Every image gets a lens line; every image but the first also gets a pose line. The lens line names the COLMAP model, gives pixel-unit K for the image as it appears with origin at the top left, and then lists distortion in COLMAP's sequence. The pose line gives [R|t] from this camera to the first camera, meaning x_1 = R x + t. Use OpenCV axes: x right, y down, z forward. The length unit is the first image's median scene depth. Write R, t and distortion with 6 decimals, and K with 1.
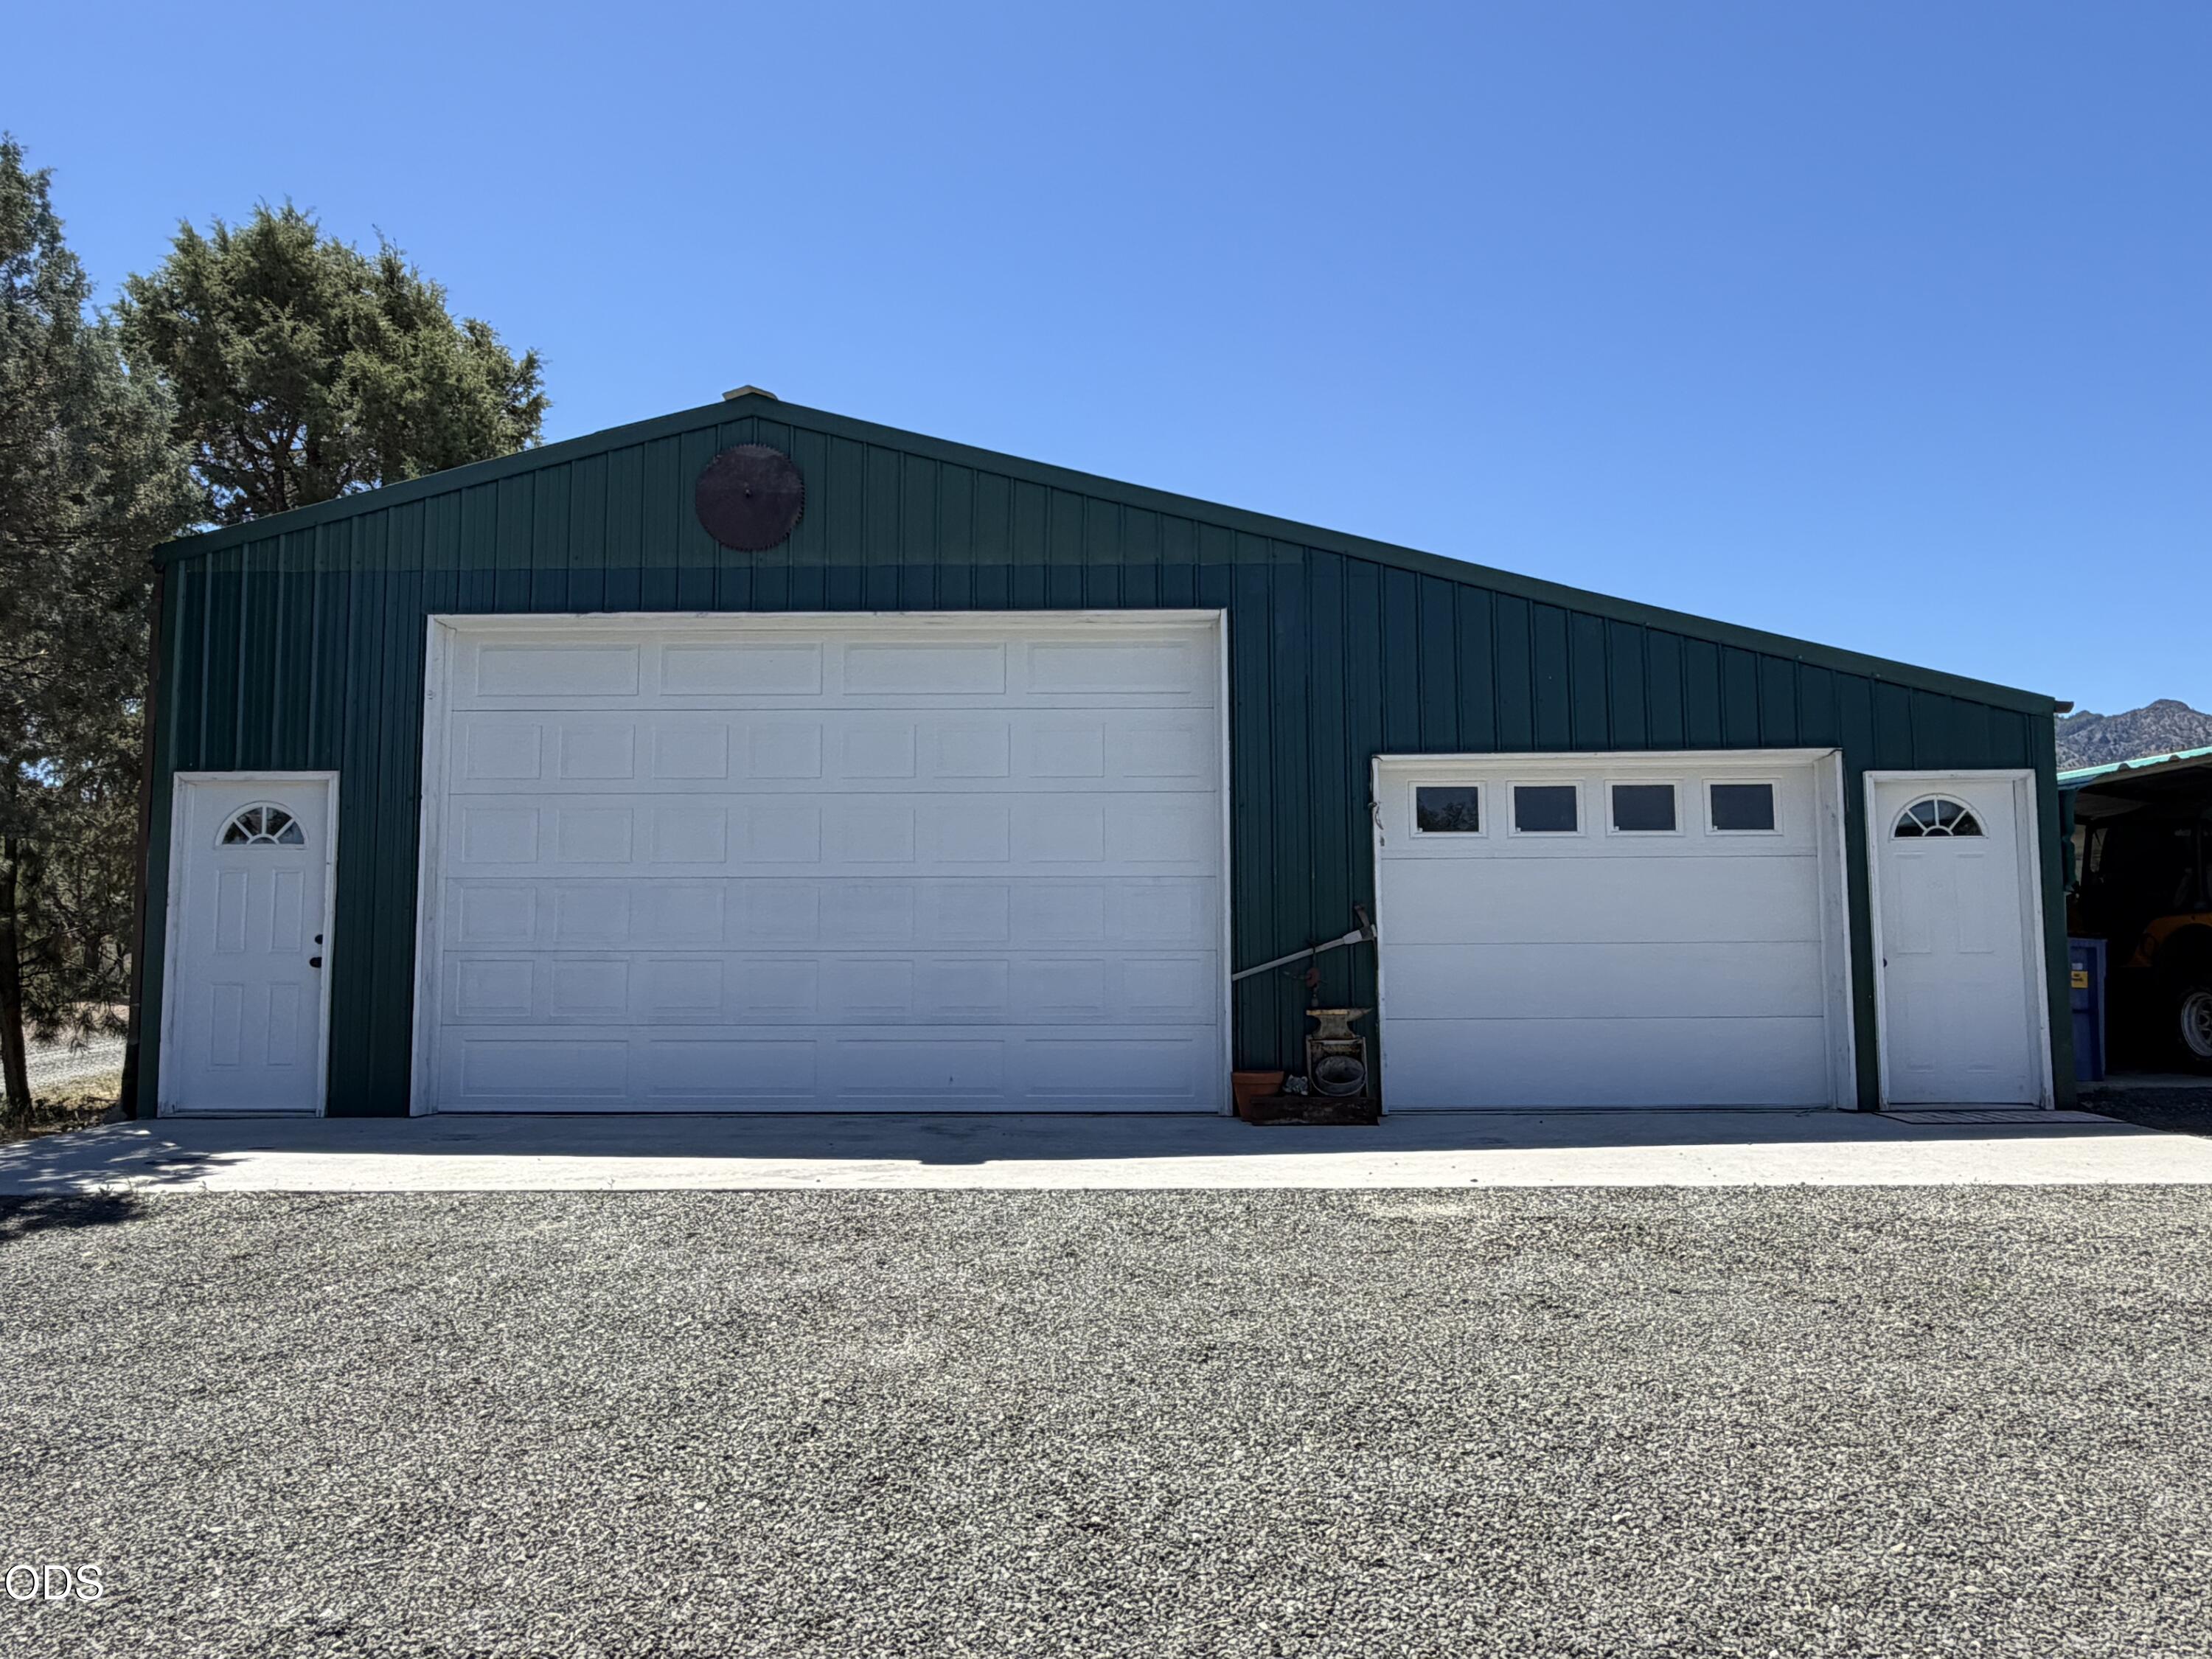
lens RADIAL K [[1540.7, 0, 1109.2], [0, 1540.7, 837.7], [0, 0, 1]] dist [-0.003174, -0.003059]
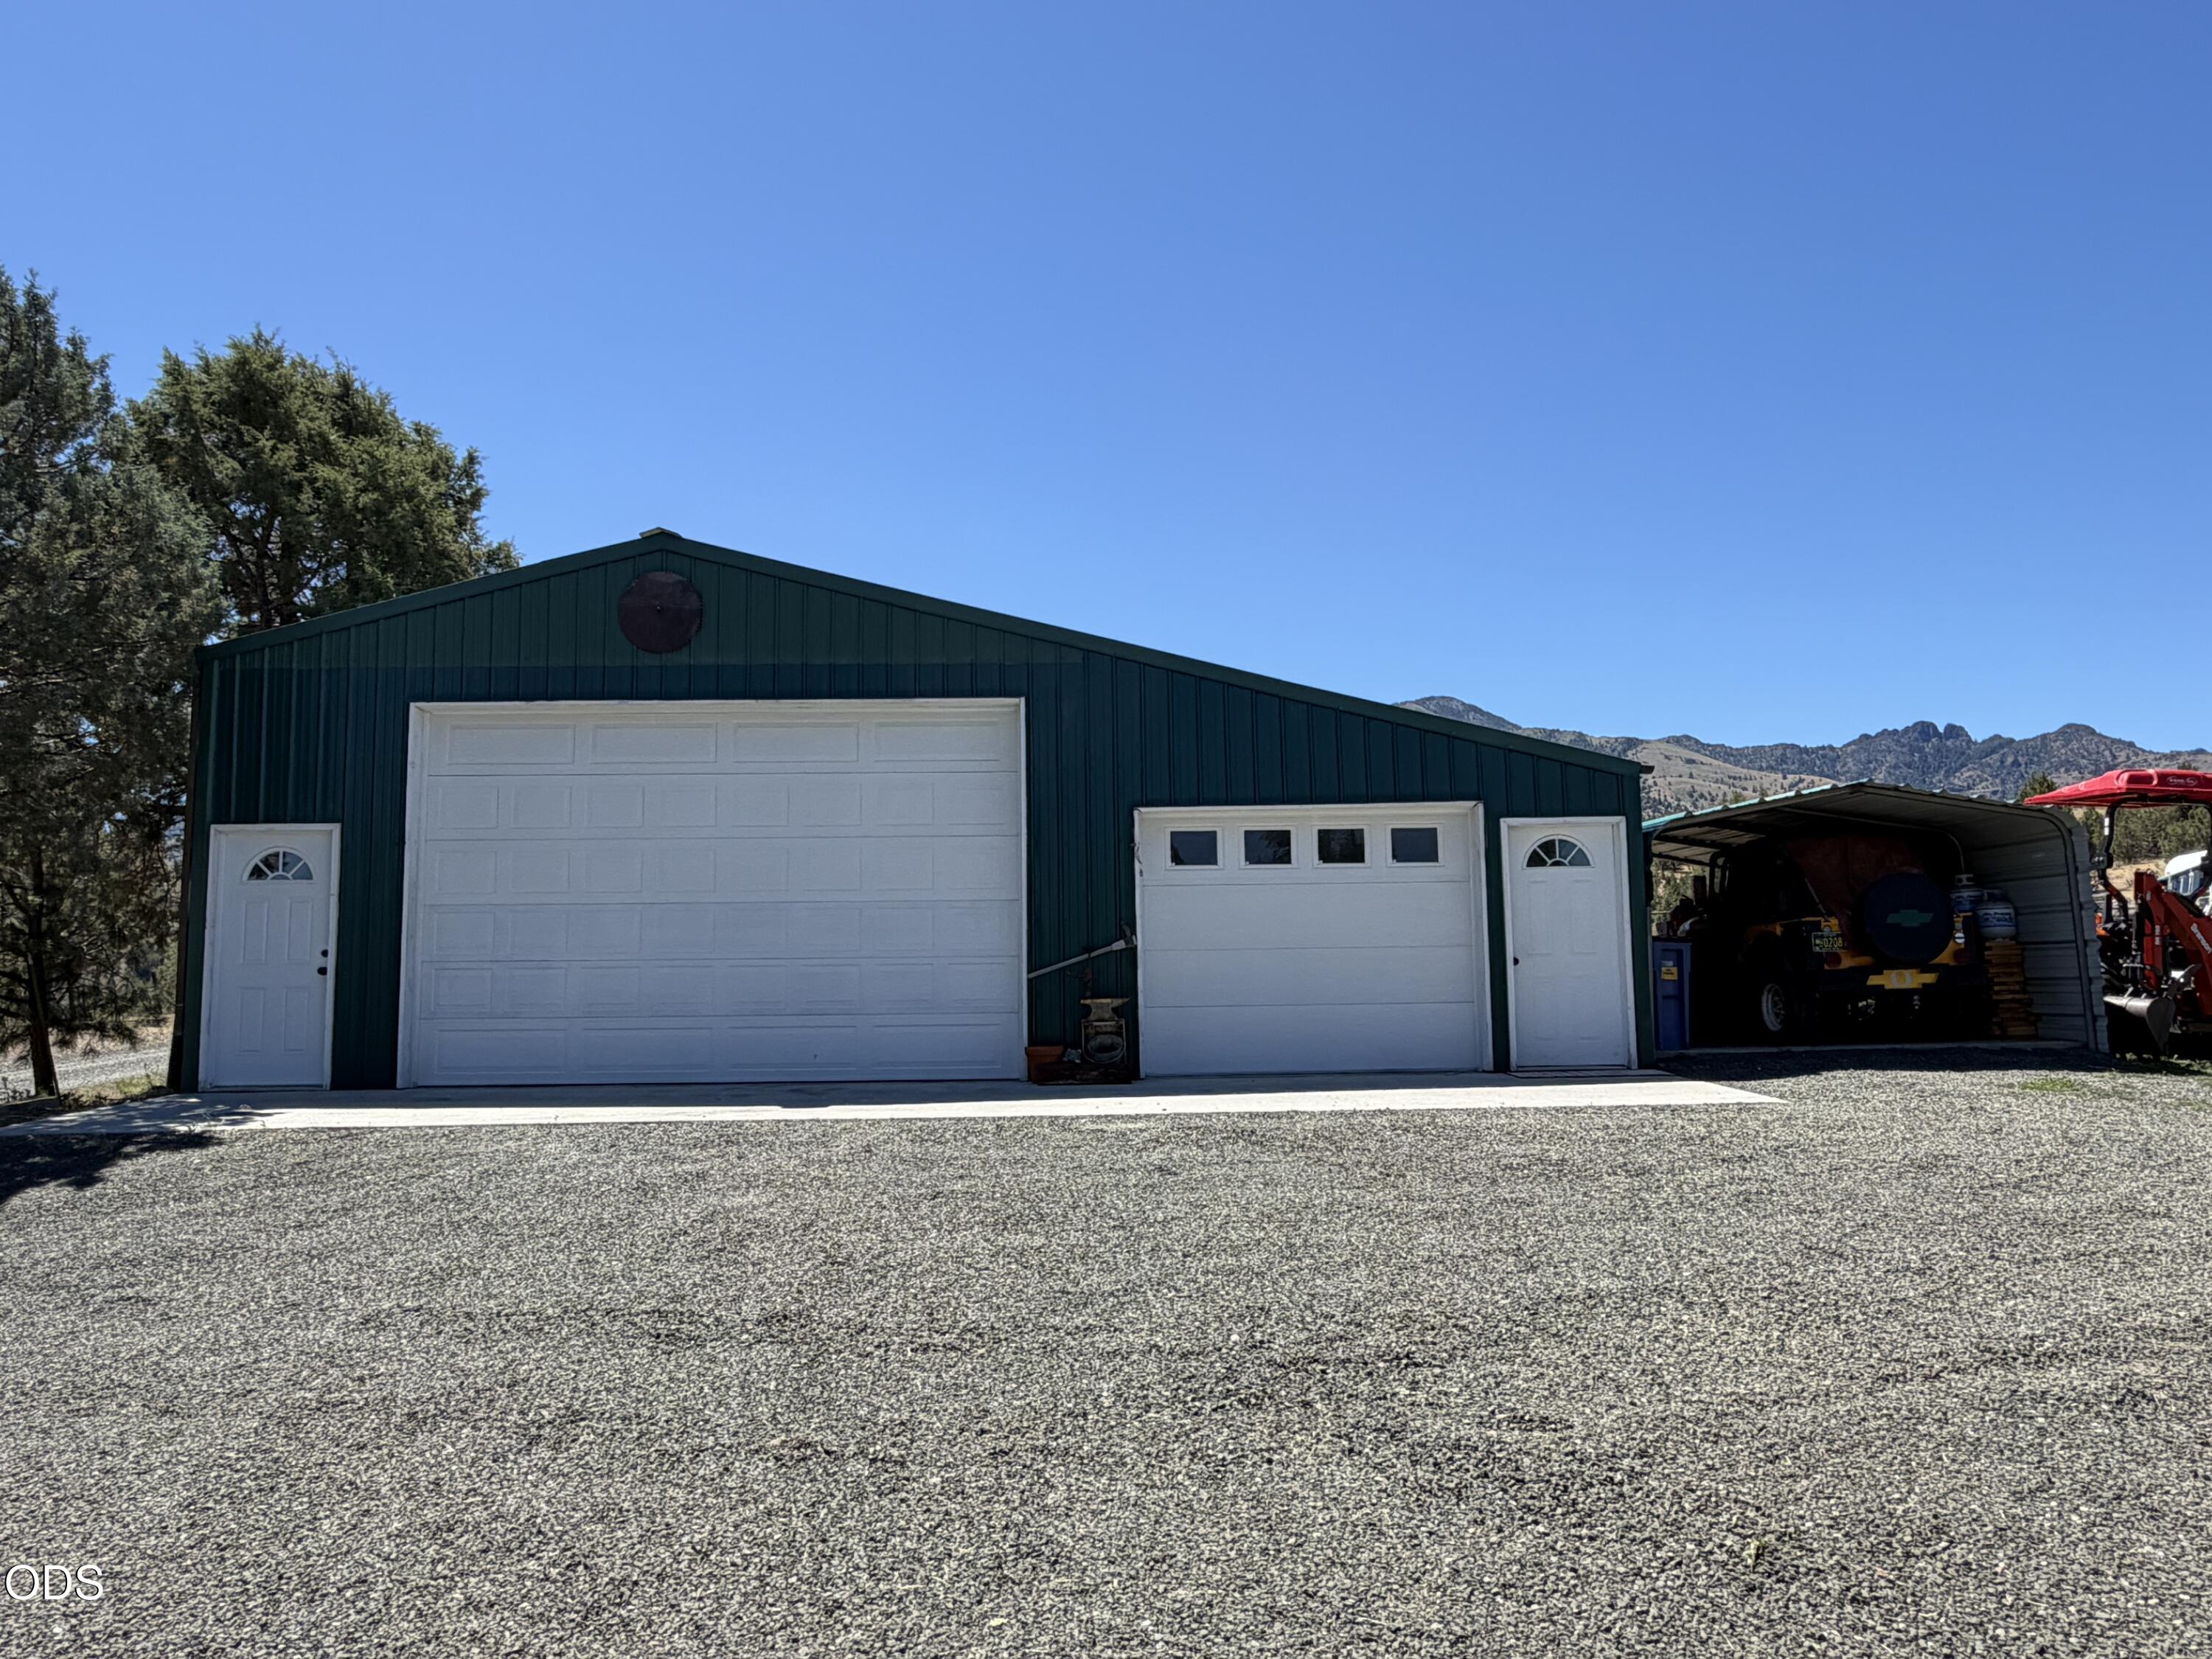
lens RADIAL K [[1540.7, 0, 1102.4], [0, 1540.7, 837.6], [0, 0, 1]] dist [-0.003174, -0.003059]
pose [[0.999252, -0.005128, 0.038337, 0.092040], [0.005791, 0.999835, -0.017200, -0.005171], [-0.038243, 0.017409, 0.999117, -0.321393]]
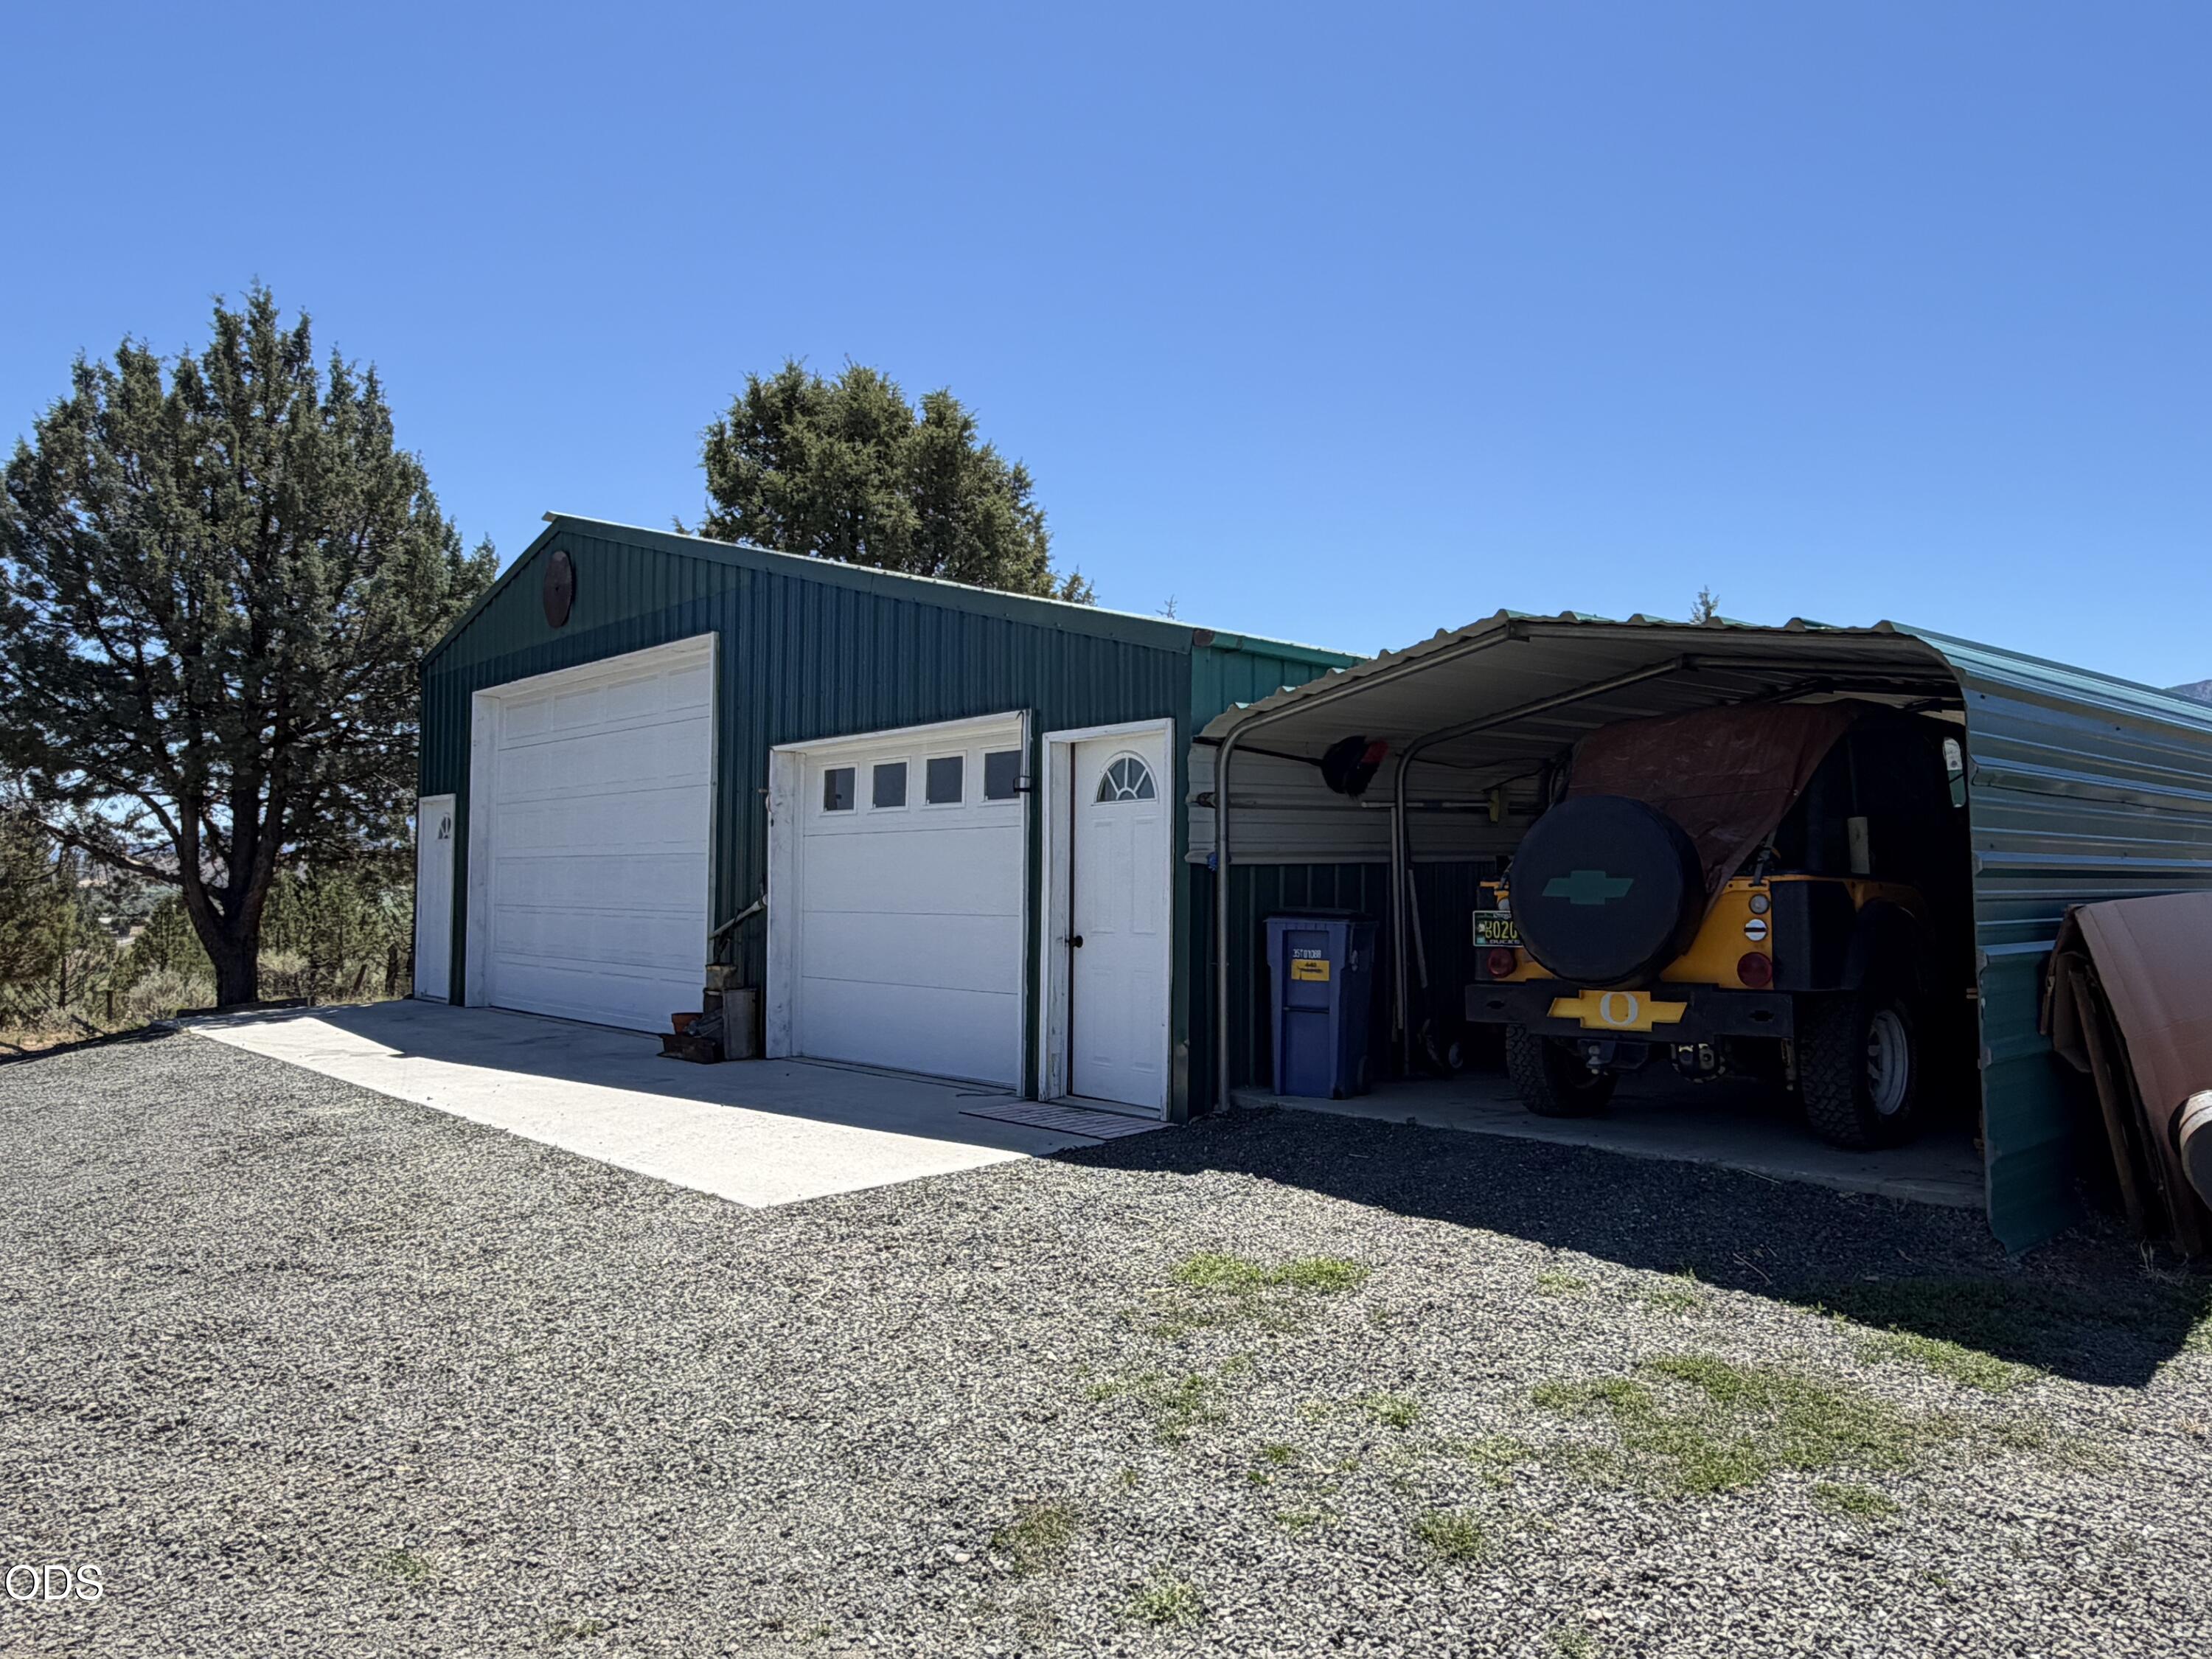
lens RADIAL K [[1540.7, 0, 1108.1], [0, 1540.7, 818.5], [0, 0, 1]] dist [-0.003174, -0.003059]
pose [[0.684492, -0.025216, -0.728584, 1.169519], [0.057305, 0.998170, 0.019291, -0.007760], [0.726765, -0.054956, 0.684684, 0.390222]]
